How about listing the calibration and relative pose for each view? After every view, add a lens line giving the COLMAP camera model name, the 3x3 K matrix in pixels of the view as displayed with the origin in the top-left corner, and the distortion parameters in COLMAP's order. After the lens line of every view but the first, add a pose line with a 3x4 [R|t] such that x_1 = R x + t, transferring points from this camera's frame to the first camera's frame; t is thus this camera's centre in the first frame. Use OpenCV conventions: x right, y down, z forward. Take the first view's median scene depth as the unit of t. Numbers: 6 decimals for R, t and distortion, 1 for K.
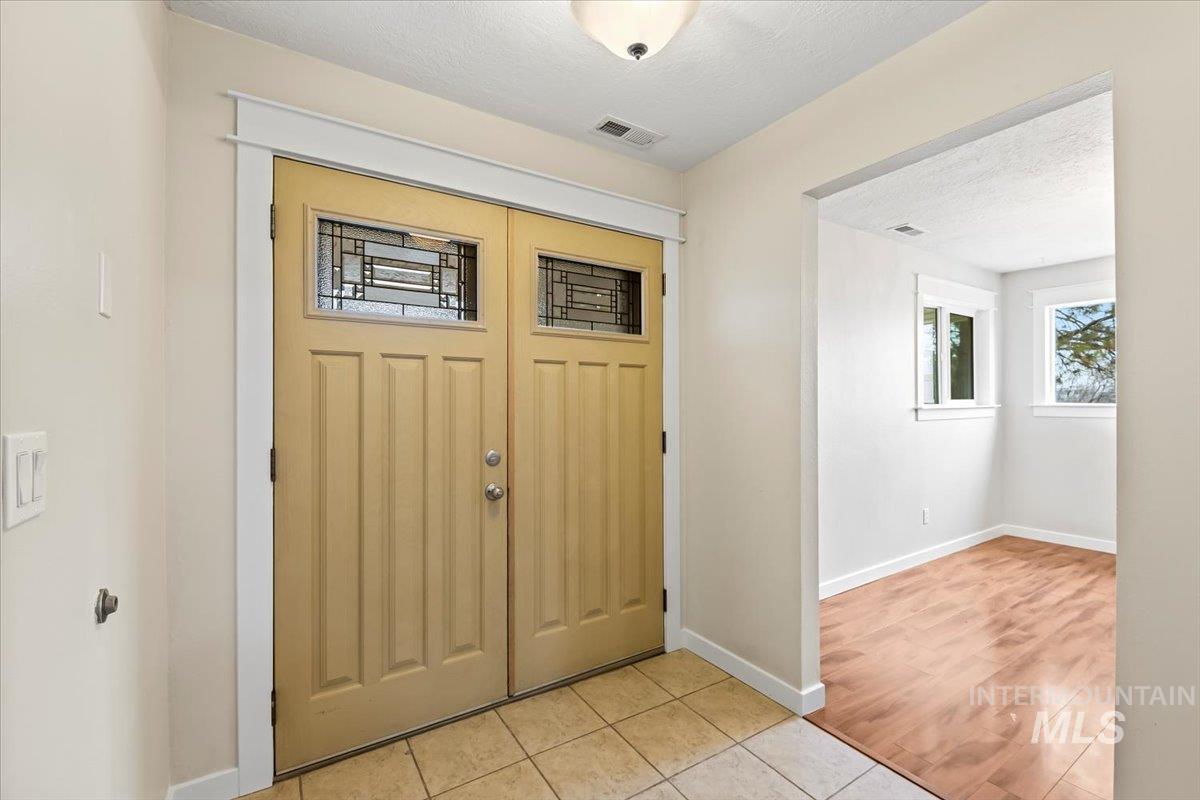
lens RADIAL K [[519.3, 0, 608.2], [0, 519.3, 396.9], [0, 0, 1]] dist [0.000352, -0.001729]
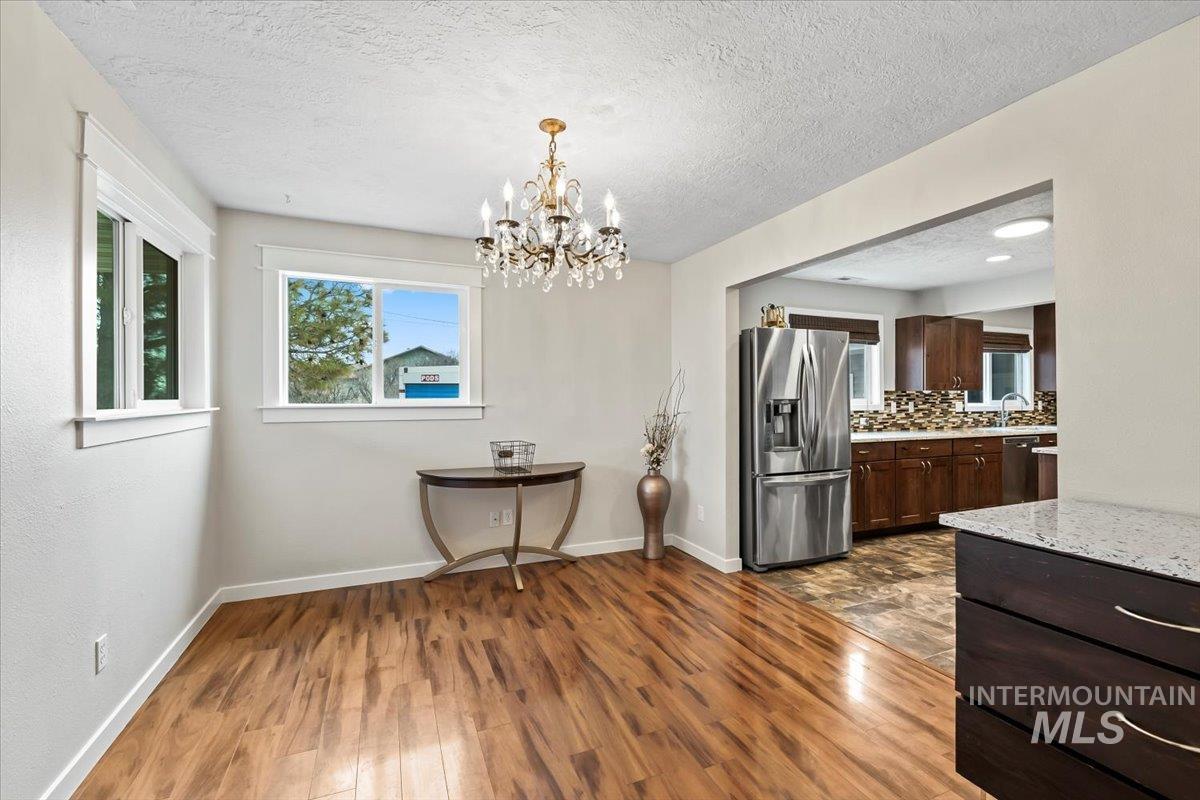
lens RADIAL K [[519.3, 0, 602.1], [0, 519.3, 394.2], [0, 0, 1]] dist [0.000352, -0.001729]
pose [[0.177975, 0.006431, 0.984014, 0.232562], [-0.001379, 0.999979, -0.006286, 0.002224], [-0.984034, -0.000238, 0.177981, 0.467657]]
